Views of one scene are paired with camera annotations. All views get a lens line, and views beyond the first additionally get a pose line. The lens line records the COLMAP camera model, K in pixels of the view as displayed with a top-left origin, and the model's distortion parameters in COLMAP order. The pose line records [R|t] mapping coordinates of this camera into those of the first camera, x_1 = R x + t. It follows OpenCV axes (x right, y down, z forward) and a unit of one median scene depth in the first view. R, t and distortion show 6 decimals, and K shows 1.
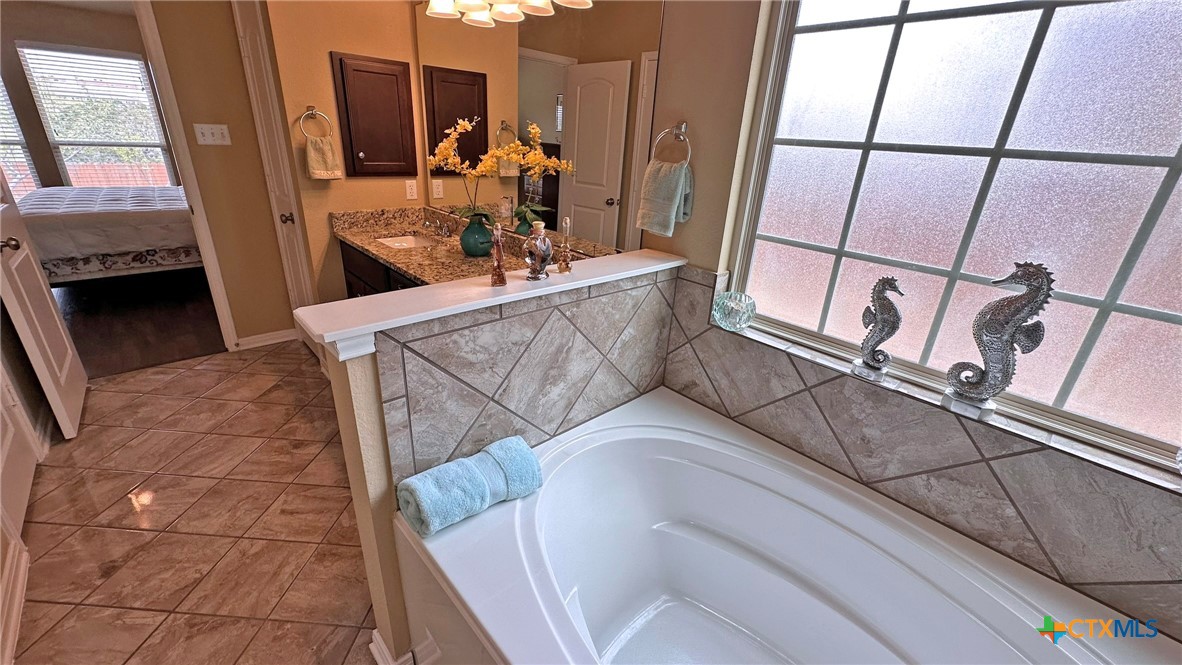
lens RADIAL K [[472.4, 0, 590.1], [0, 472.4, 334.7], [0, 0, 1]] dist [-0.002665, 0.001018]
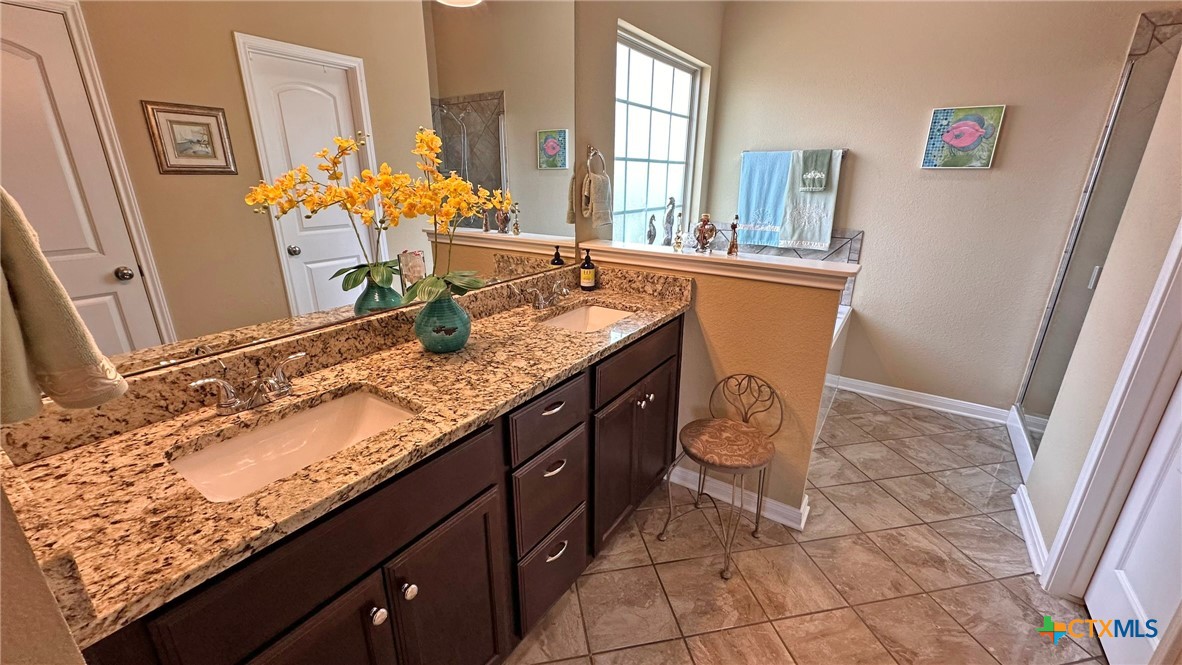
lens RADIAL K [[472.4, 0, 589.2], [0, 472.4, 332.2], [0, 0, 1]] dist [-0.002665, 0.001018]
pose [[-0.231543, -0.360168, 0.903696, -1.132156], [0.359401, 0.831552, 0.423500, -0.518160], [-0.904002, 0.422848, -0.063096, 1.170073]]
